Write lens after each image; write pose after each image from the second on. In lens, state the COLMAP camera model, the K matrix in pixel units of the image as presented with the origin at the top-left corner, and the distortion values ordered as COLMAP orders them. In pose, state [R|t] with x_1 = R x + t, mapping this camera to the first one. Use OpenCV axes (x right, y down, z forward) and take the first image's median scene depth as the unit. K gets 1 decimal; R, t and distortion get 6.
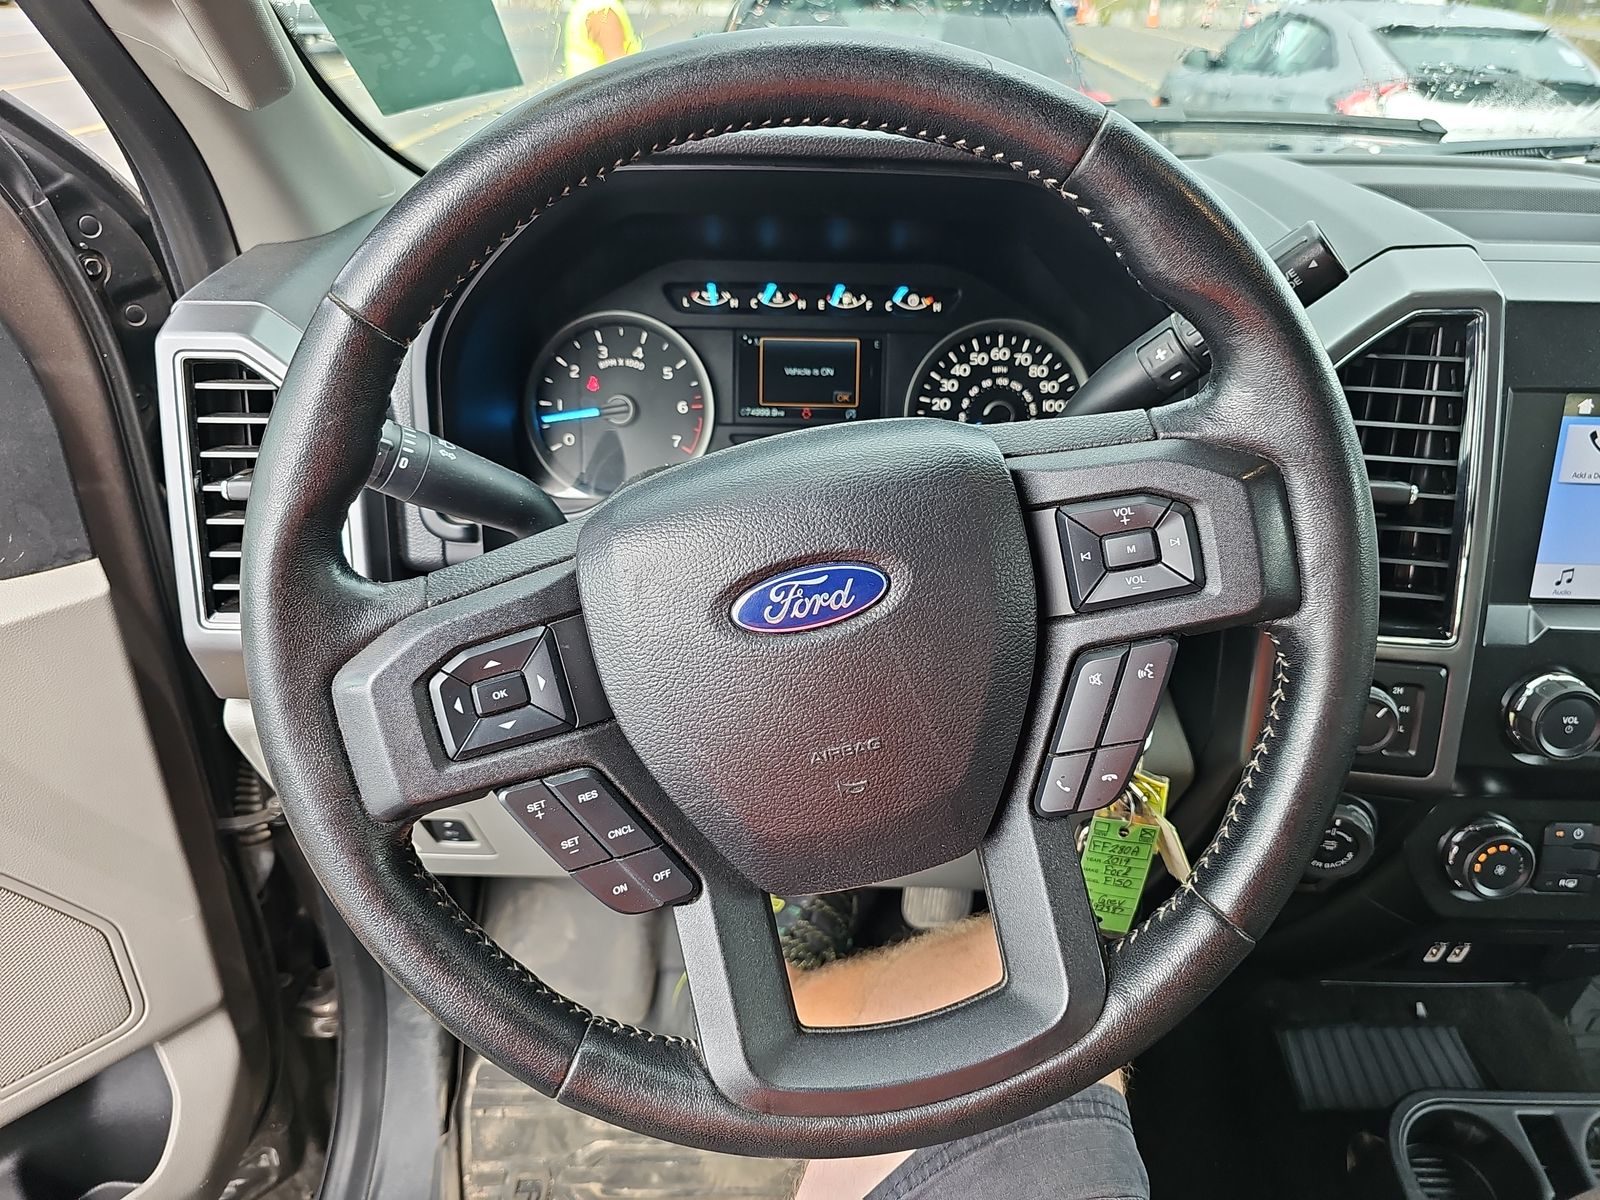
lens RADIAL K [[1077.4, 0, 800.0], [0, 1077.4, 600.0], [0, 0, 1]] dist [0.001896, -0.006887]
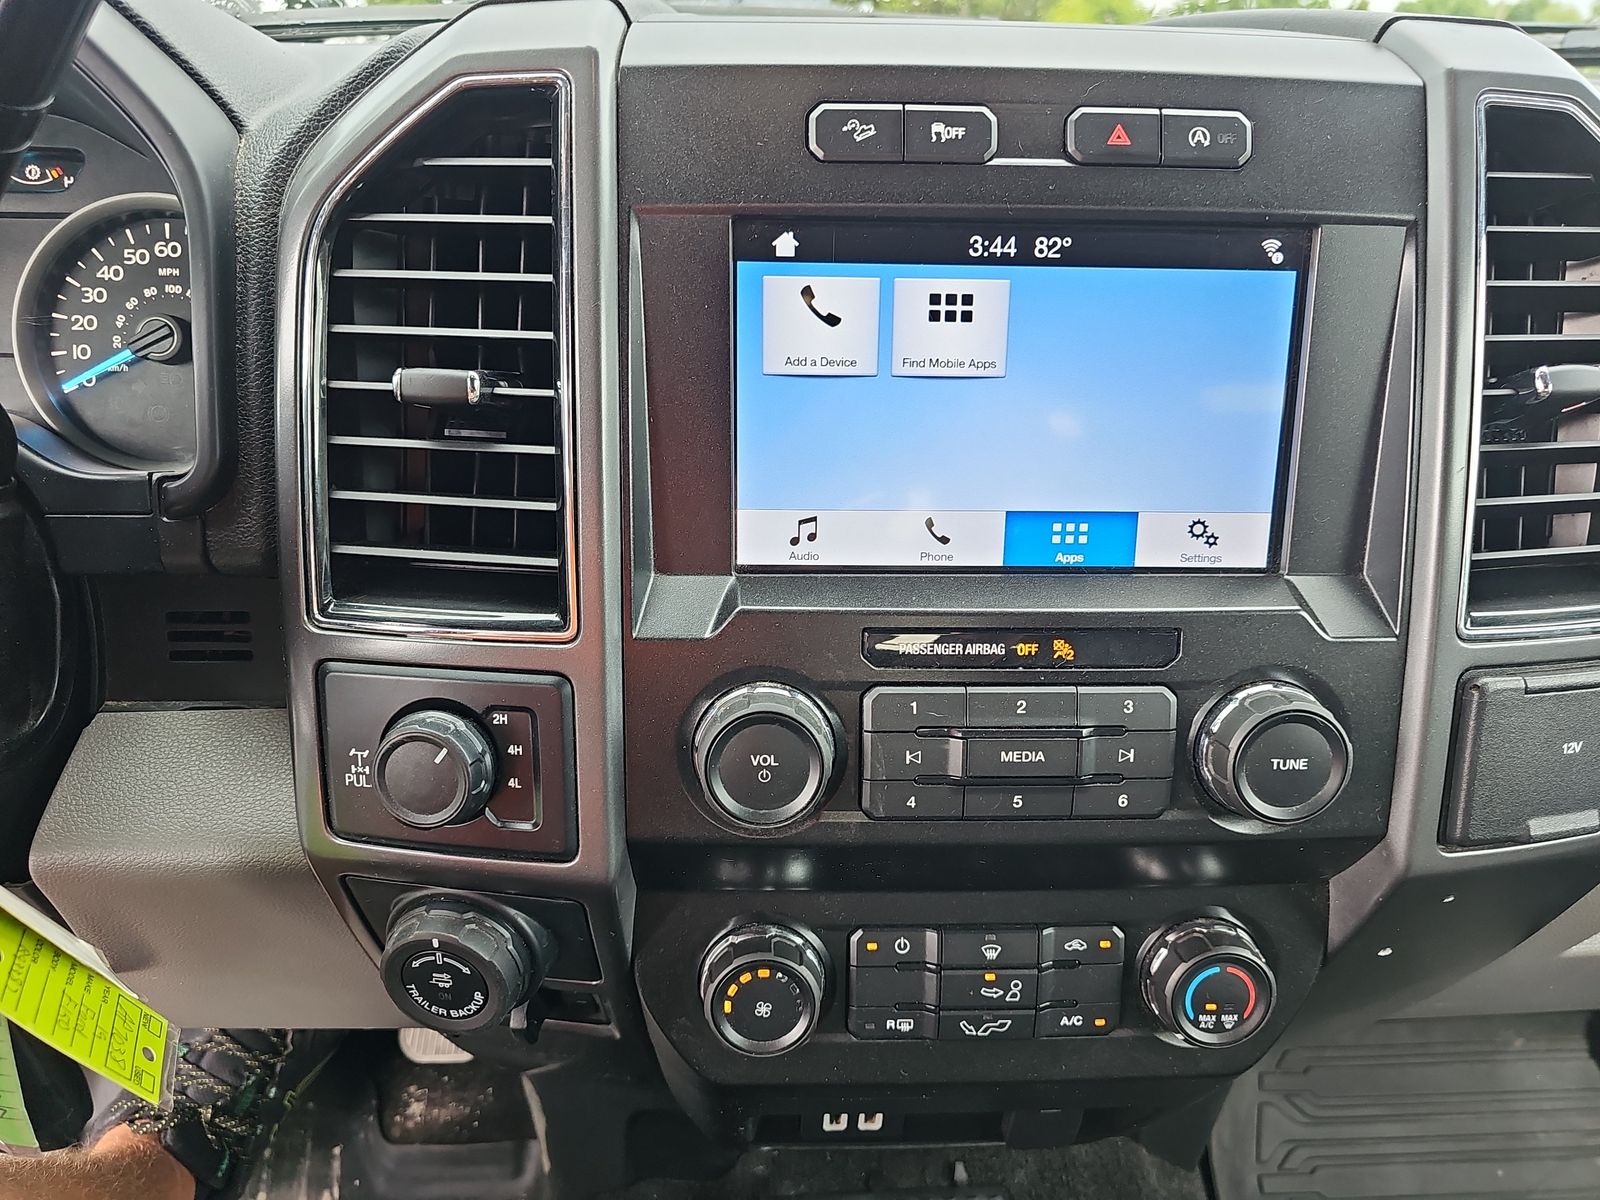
lens RADIAL K [[1077.4, 0, 800.0], [0, 1077.4, 600.0], [0, 0, 1]] dist [0.001896, -0.006887]
pose [[0.999083, -0.015797, 0.039807, 0.561145], [0.018439, 0.997588, -0.066918, 0.049272], [-0.038653, 0.067591, 0.996964, 0.313908]]
